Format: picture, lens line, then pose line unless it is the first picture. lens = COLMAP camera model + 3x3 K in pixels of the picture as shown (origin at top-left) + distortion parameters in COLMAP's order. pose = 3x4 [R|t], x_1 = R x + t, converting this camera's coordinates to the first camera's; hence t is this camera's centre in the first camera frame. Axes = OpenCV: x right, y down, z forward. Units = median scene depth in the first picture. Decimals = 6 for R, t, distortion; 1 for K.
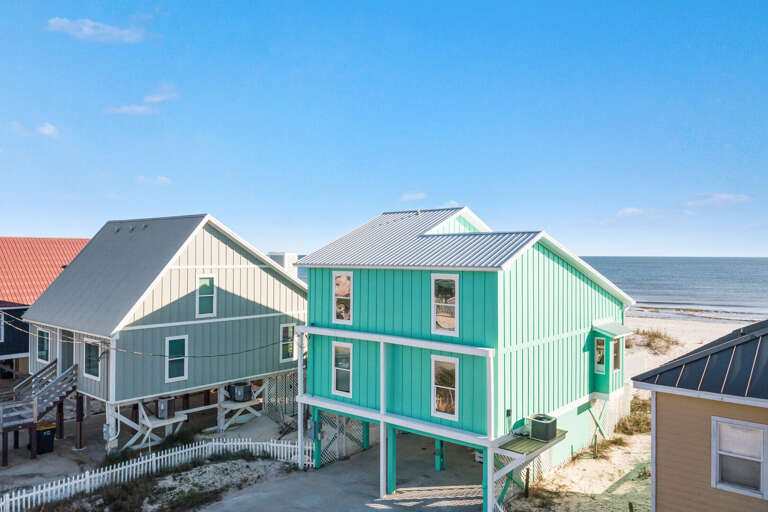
lens RADIAL K [[583.5, 0, 379.0], [0, 583.5, 254.2], [0, 0, 1]] dist [0.026797, -0.048995]
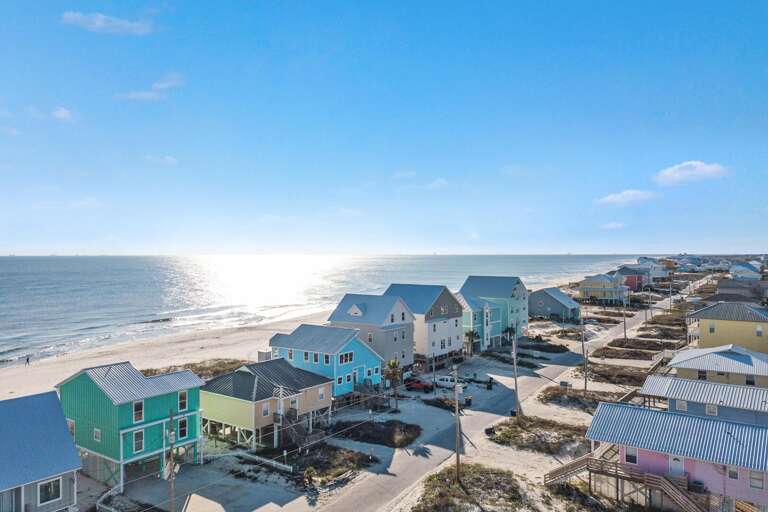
lens RADIAL K [[583.5, 0, 379.0], [0, 583.5, 254.2], [0, 0, 1]] dist [0.026797, -0.048995]
pose [[-0.062073, -0.009111, 0.998030, -2.386728], [0.004270, 0.999947, 0.009394, -0.560434], [-0.998063, 0.004845, -0.062030, 0.148149]]
